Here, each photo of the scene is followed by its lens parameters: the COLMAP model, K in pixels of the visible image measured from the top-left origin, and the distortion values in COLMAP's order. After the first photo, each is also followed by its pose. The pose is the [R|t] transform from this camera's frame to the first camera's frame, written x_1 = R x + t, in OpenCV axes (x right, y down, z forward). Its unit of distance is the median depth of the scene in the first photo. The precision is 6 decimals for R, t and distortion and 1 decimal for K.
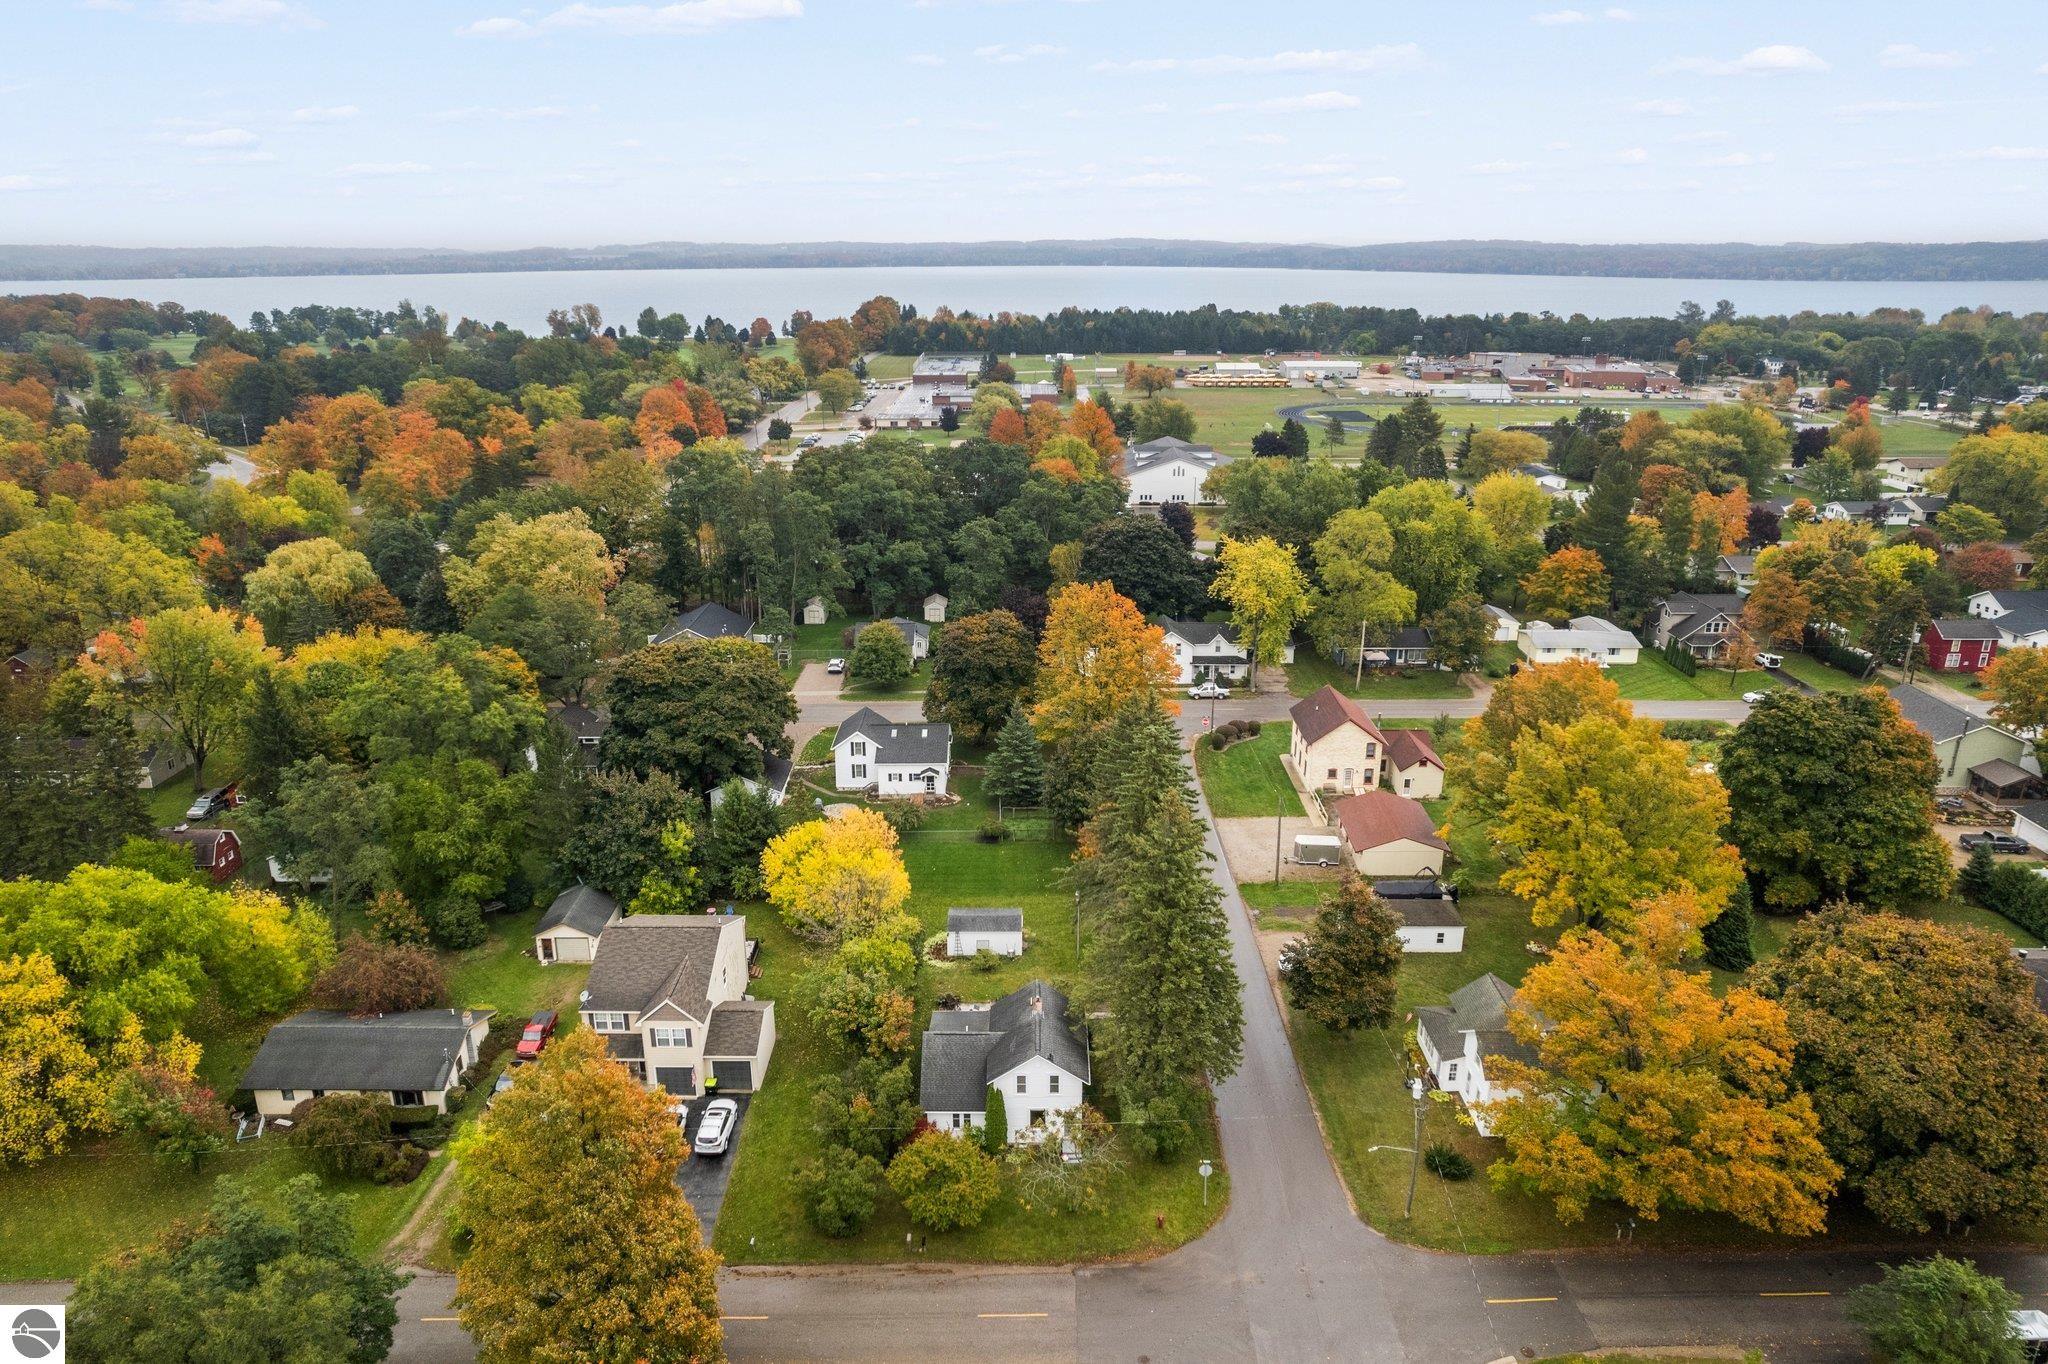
lens RADIAL K [[1311.7, 0, 1022.1], [0, 1311.7, 722.9], [0, 0, 1]] dist [-0.070258, 0.063076]
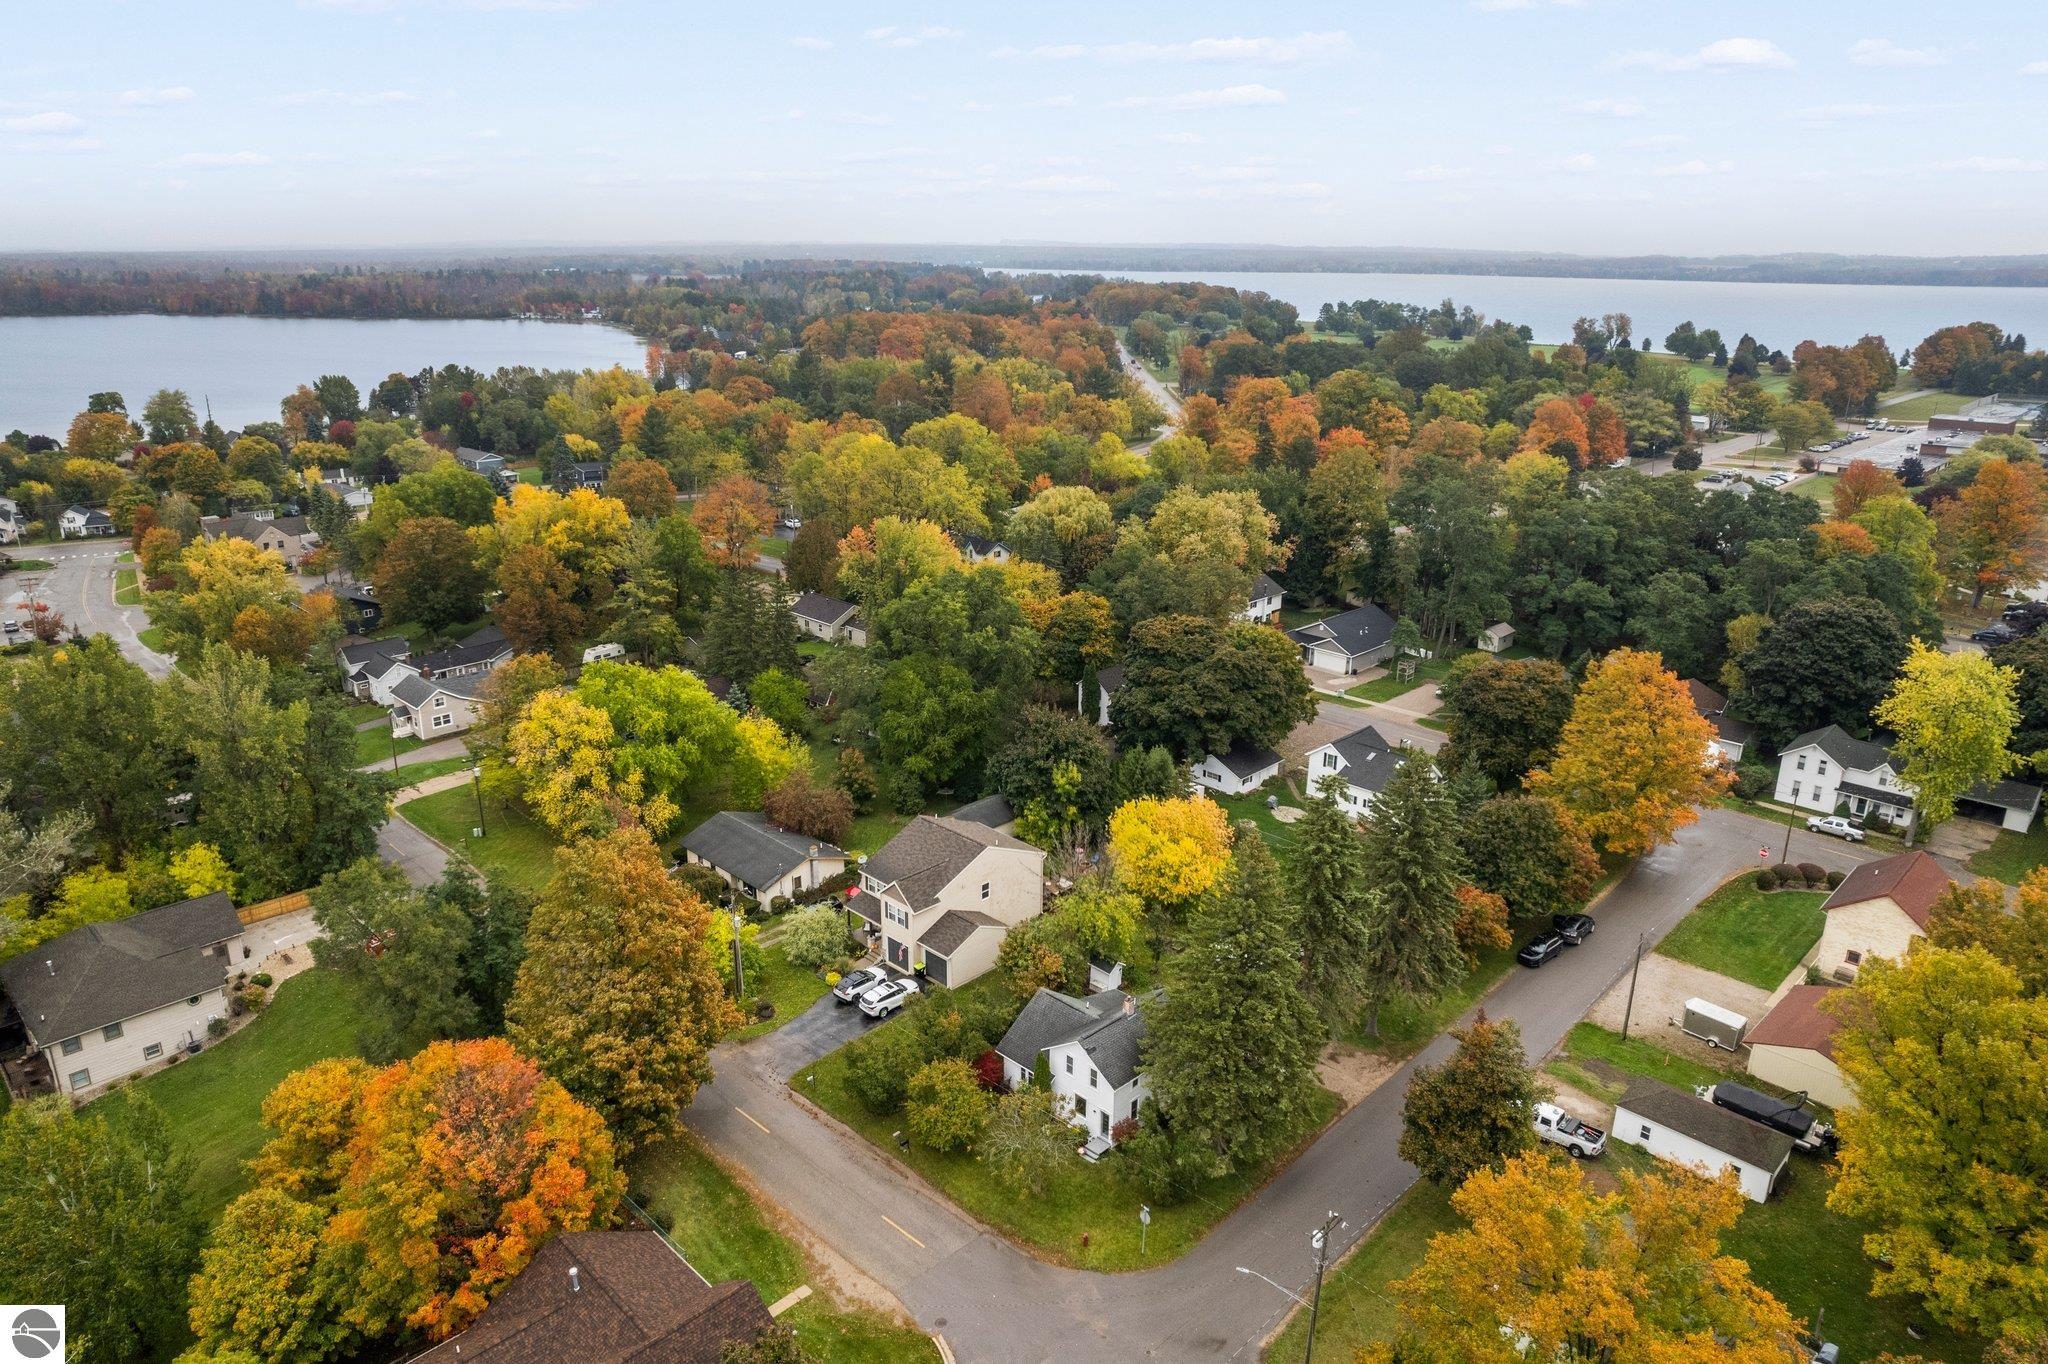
lens RADIAL K [[1311.7, 0, 1022.1], [0, 1311.7, 722.9], [0, 0, 1]] dist [-0.070258, 0.063076]
pose [[0.715223, 0.248040, -0.653400, 0.267654], [-0.250338, 0.963792, 0.091844, -0.031157], [0.652523, 0.097882, 0.751420, 0.082490]]
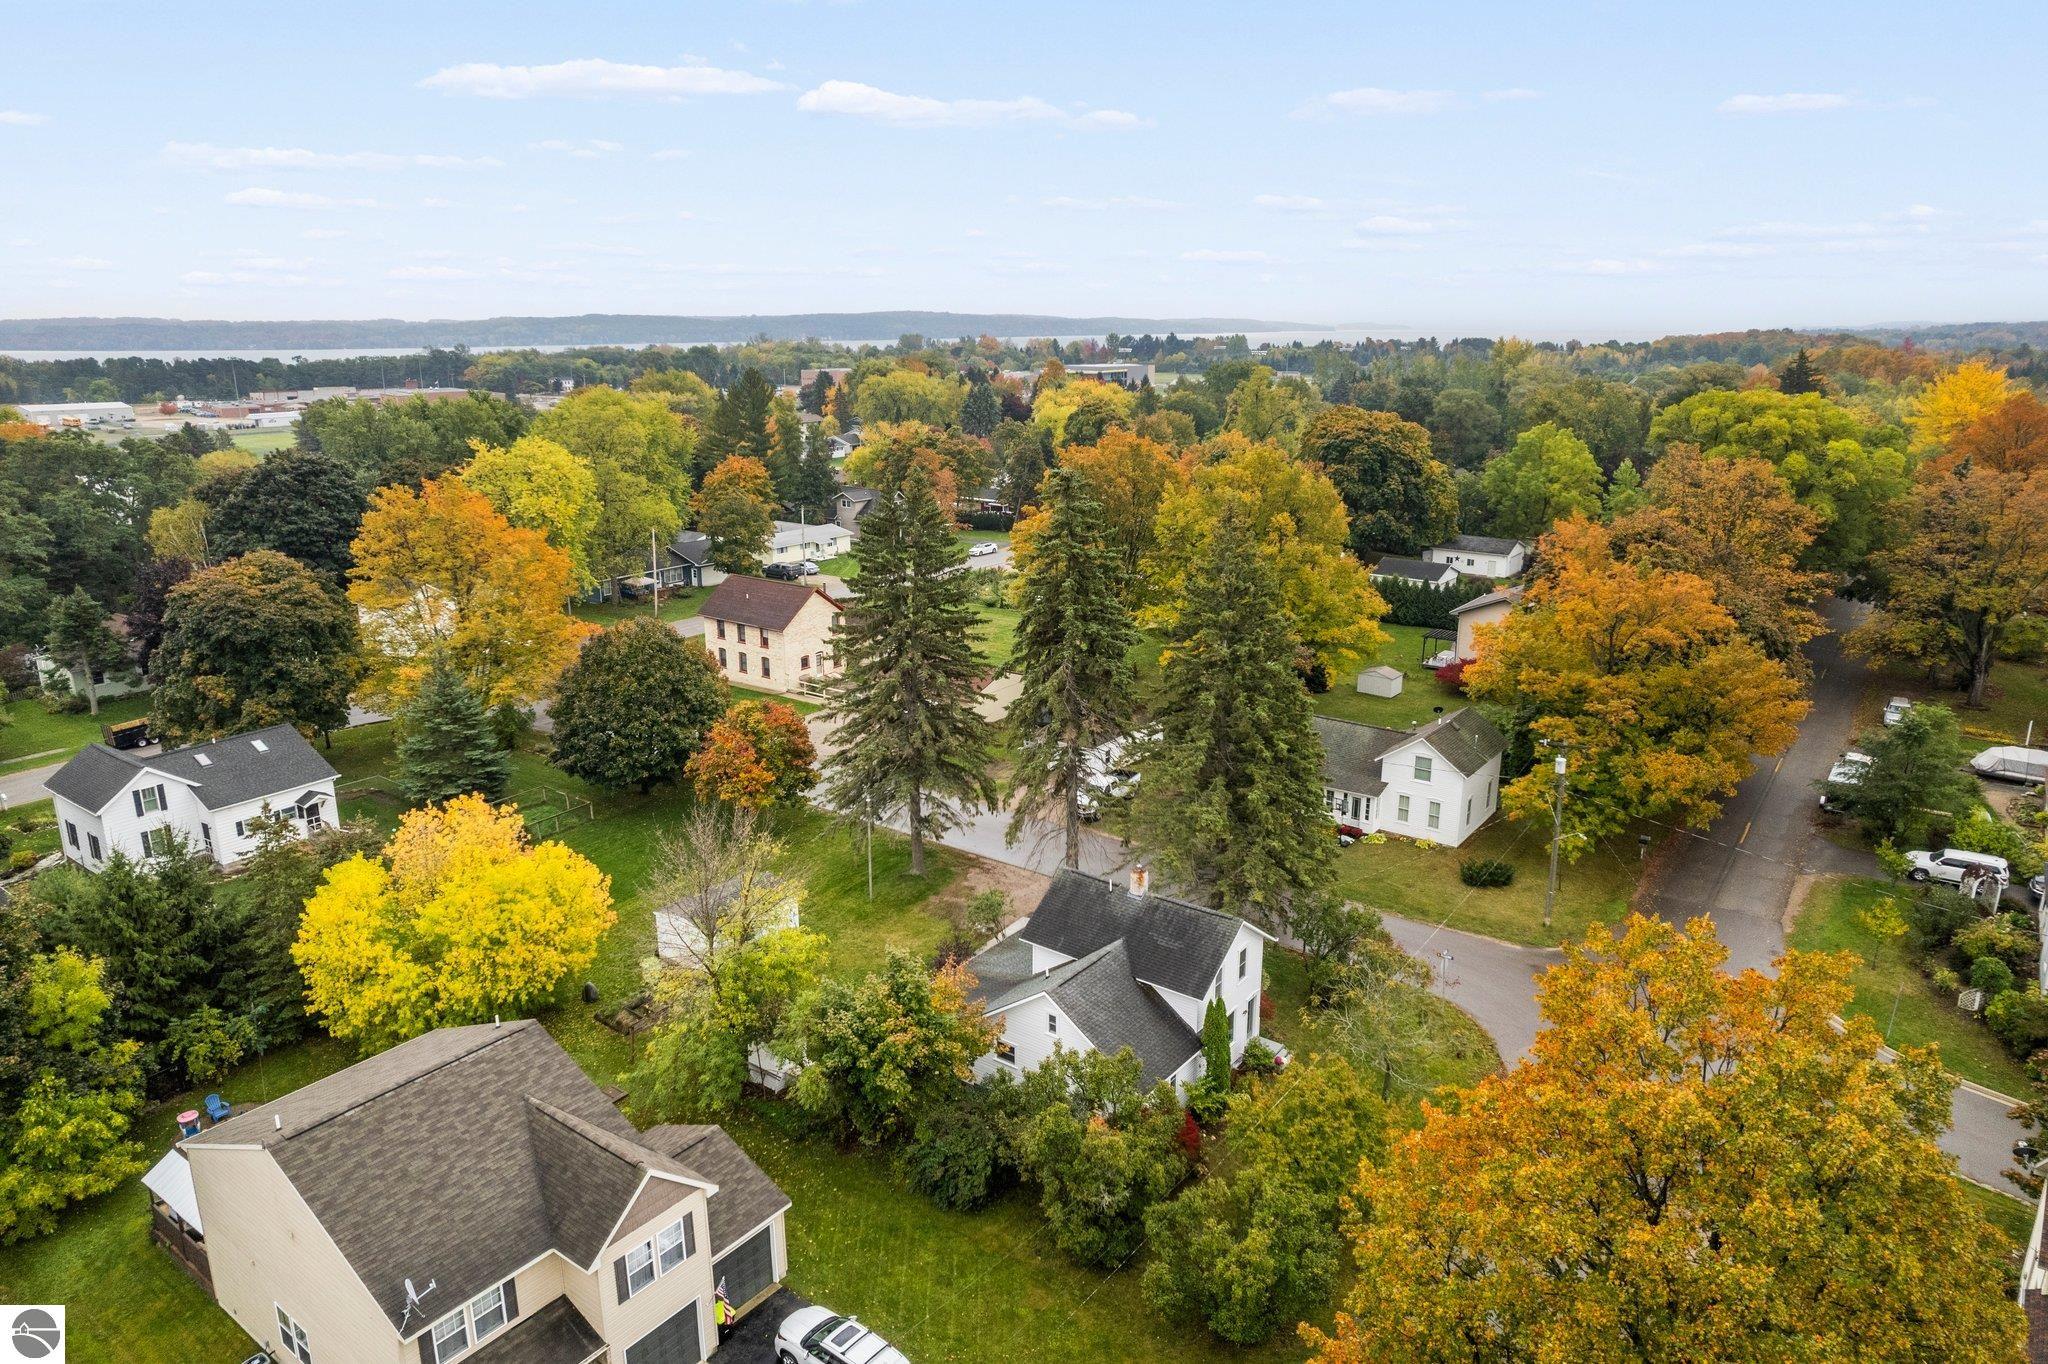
lens RADIAL K [[1290.1, 0, 1023.4], [0, 1290.1, 715.5], [0, 0, 1]] dist [-0.084699, 0.084321]
pose [[0.594766, -0.233798, 0.769150, -0.235795], [0.276959, 0.957794, 0.076974, 0.035845], [-0.754683, 0.167242, 0.634416, 0.302976]]
